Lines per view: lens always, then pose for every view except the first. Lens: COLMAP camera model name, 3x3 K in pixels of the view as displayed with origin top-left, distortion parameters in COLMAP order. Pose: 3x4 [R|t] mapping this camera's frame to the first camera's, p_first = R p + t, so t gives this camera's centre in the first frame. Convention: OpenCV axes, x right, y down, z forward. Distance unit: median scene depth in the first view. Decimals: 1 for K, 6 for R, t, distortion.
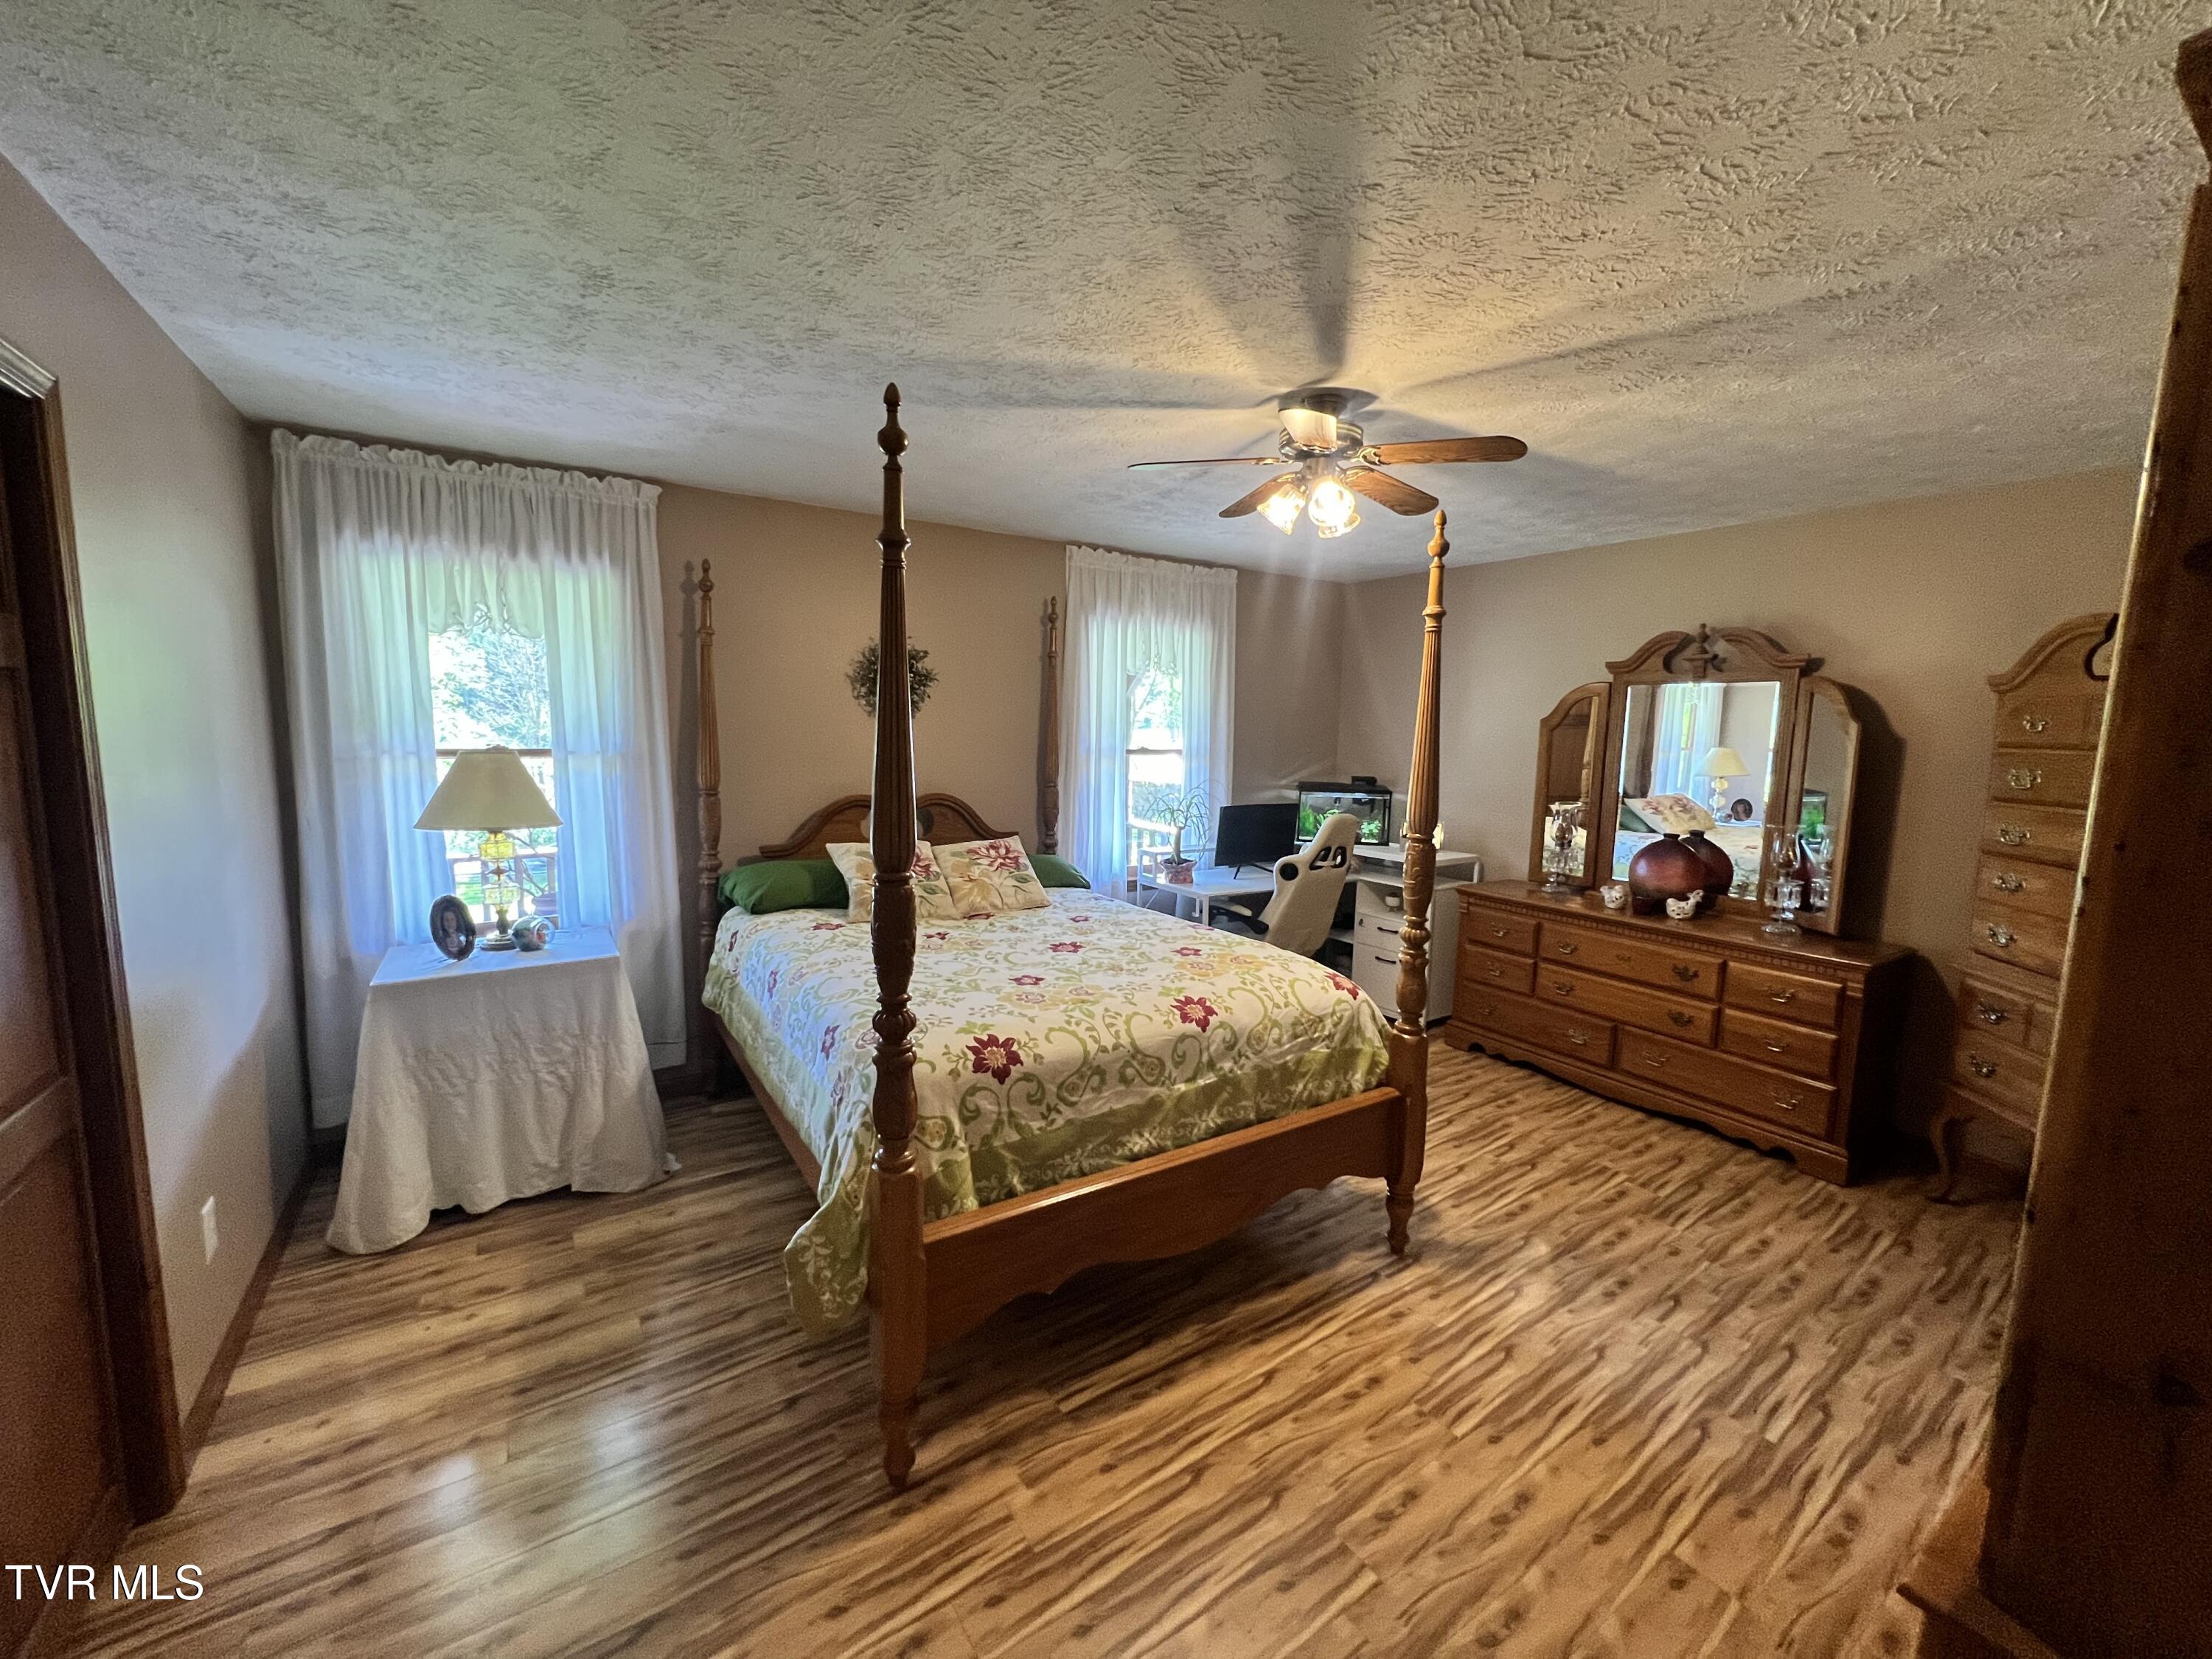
lens RADIAL K [[886.6, 0, 1112.6], [0, 886.6, 833.5], [0, 0, 1]] dist [-0.001079, 0.000736]
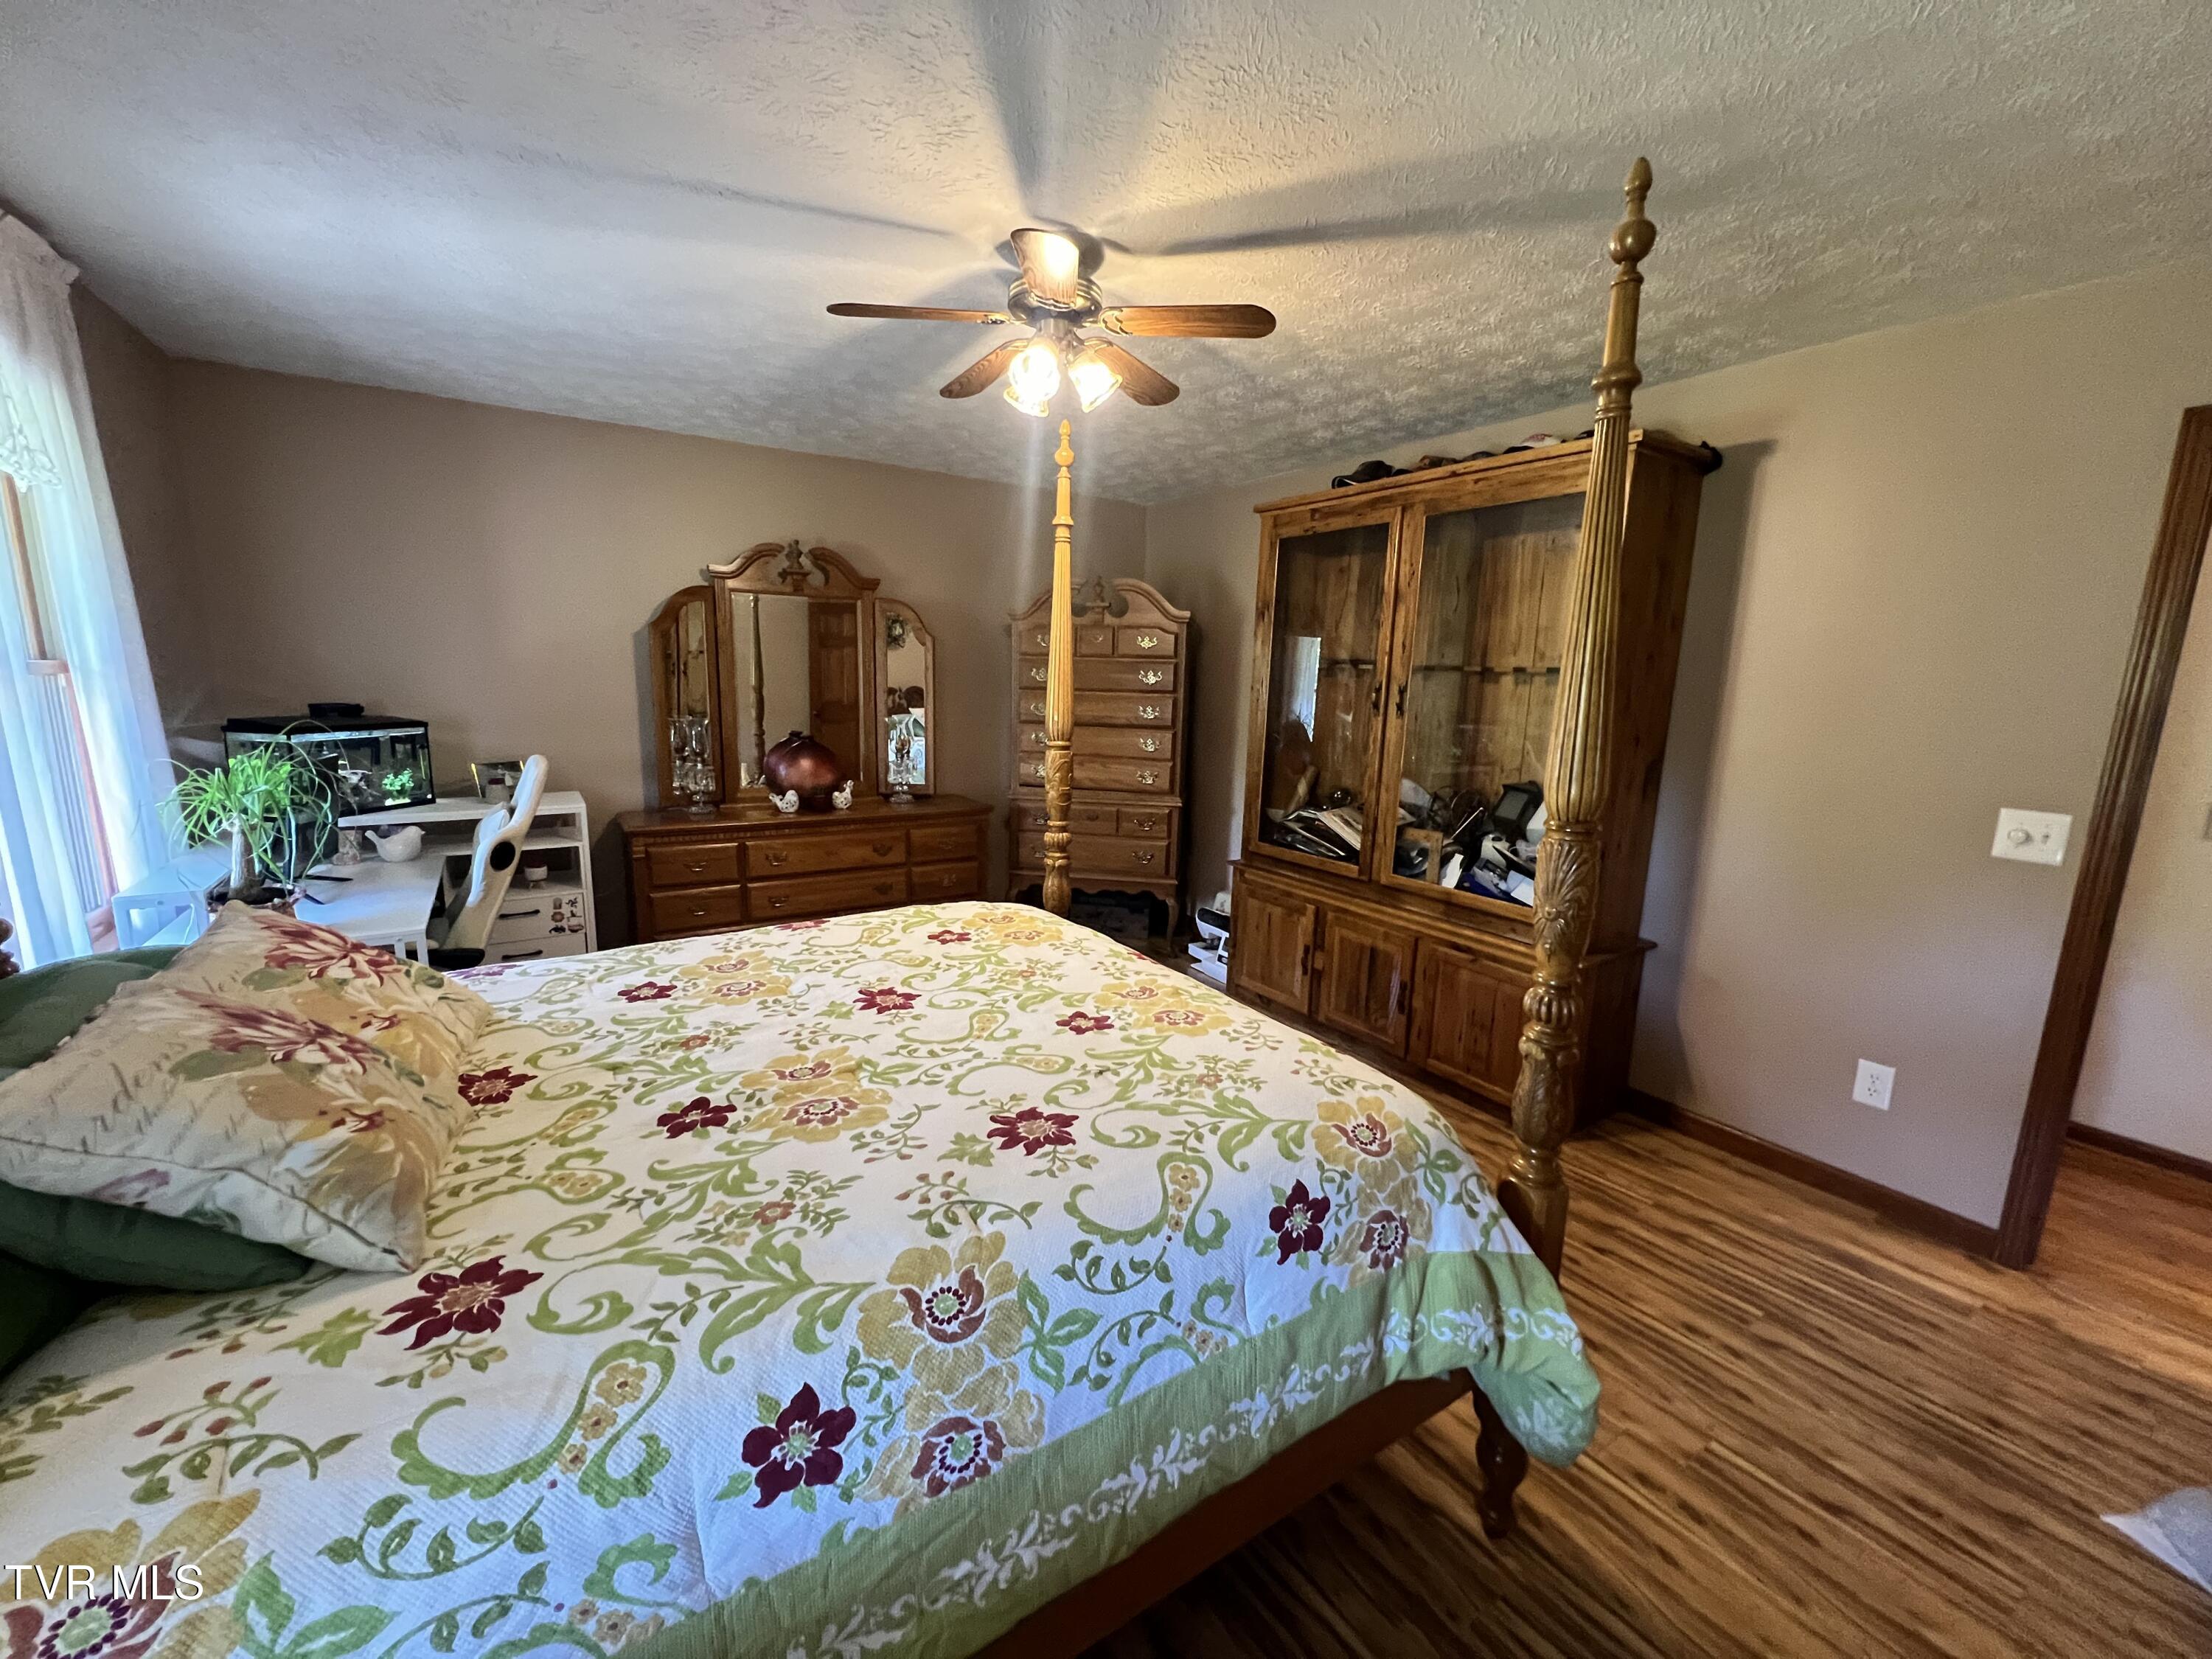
lens RADIAL K [[886.6, 0, 1090.5], [0, 886.6, 842.5], [0, 0, 1]] dist [-0.001079, 0.000736]
pose [[0.023803, -0.209753, 0.977465, -0.661662], [0.098219, 0.973502, 0.206511, -0.090263], [-0.994880, 0.091090, 0.043774, 0.903654]]
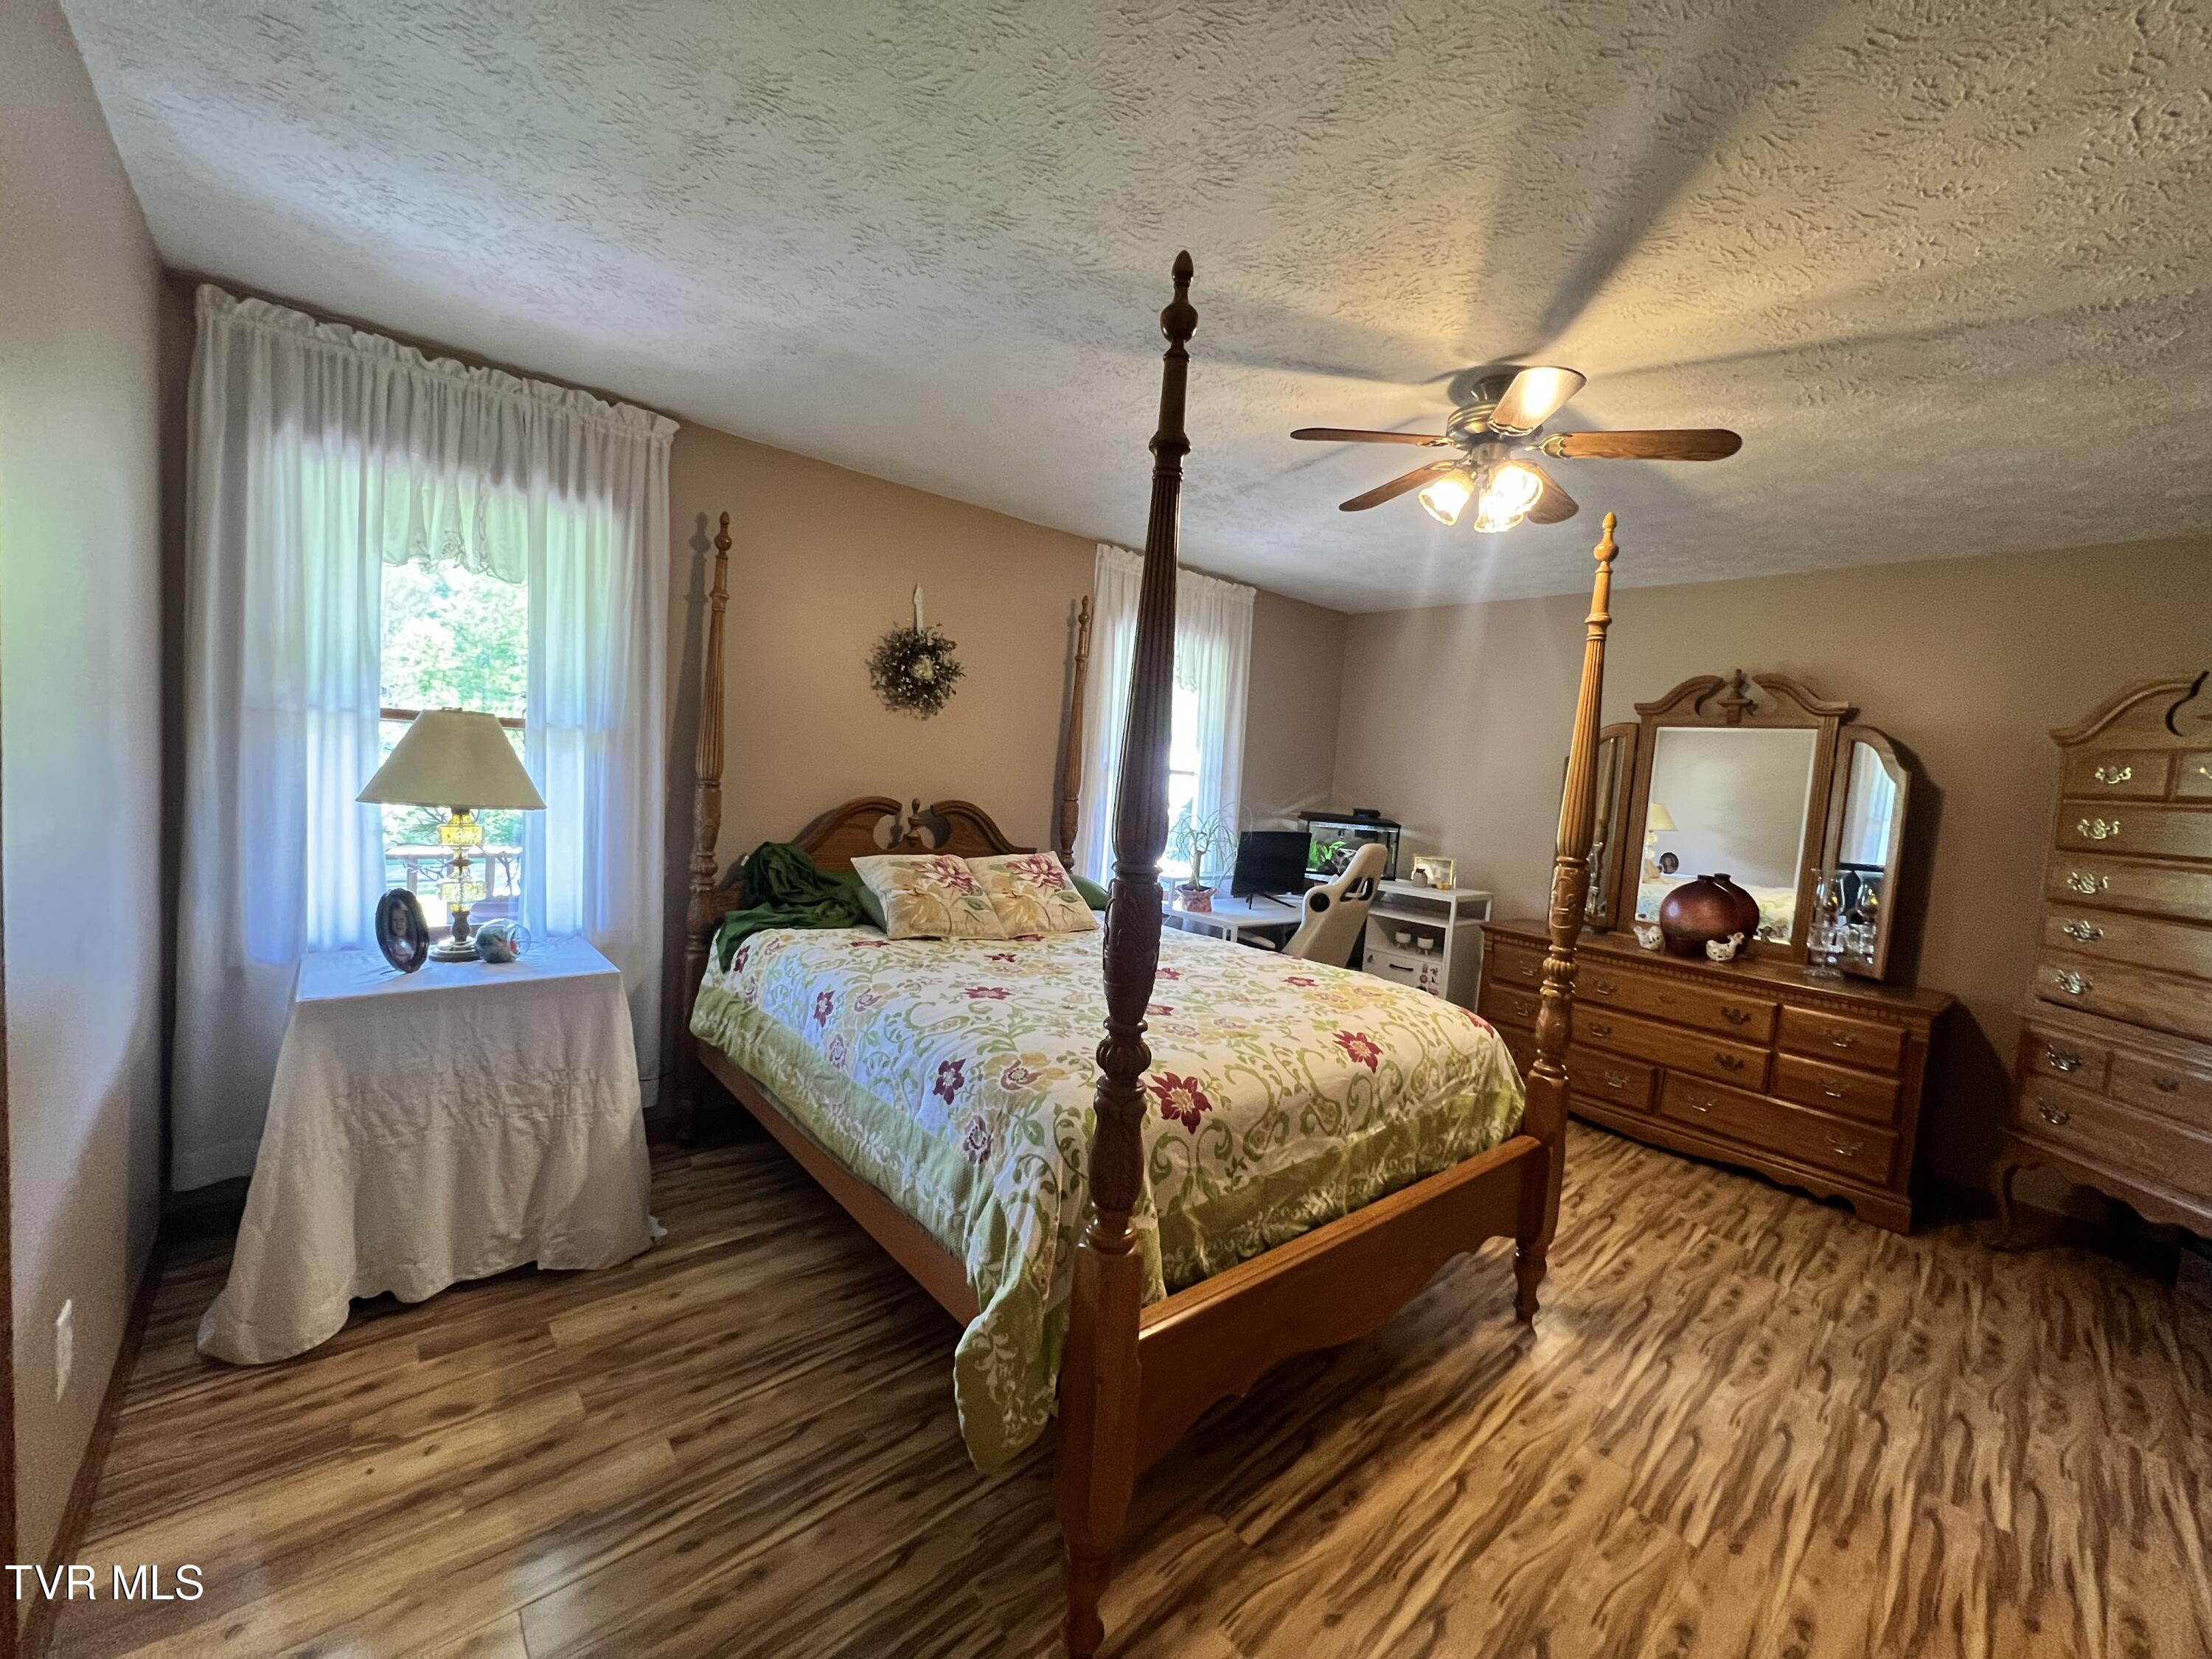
lens RADIAL K [[886.6, 0, 1113.3], [0, 886.6, 833.7], [0, 0, 1]] dist [-0.001079, 0.000736]
pose [[0.990390, 0.043738, 0.131204, -0.239768], [-0.038085, 0.998248, -0.045288, 0.034471], [-0.132955, 0.039856, 0.990320, 0.143076]]
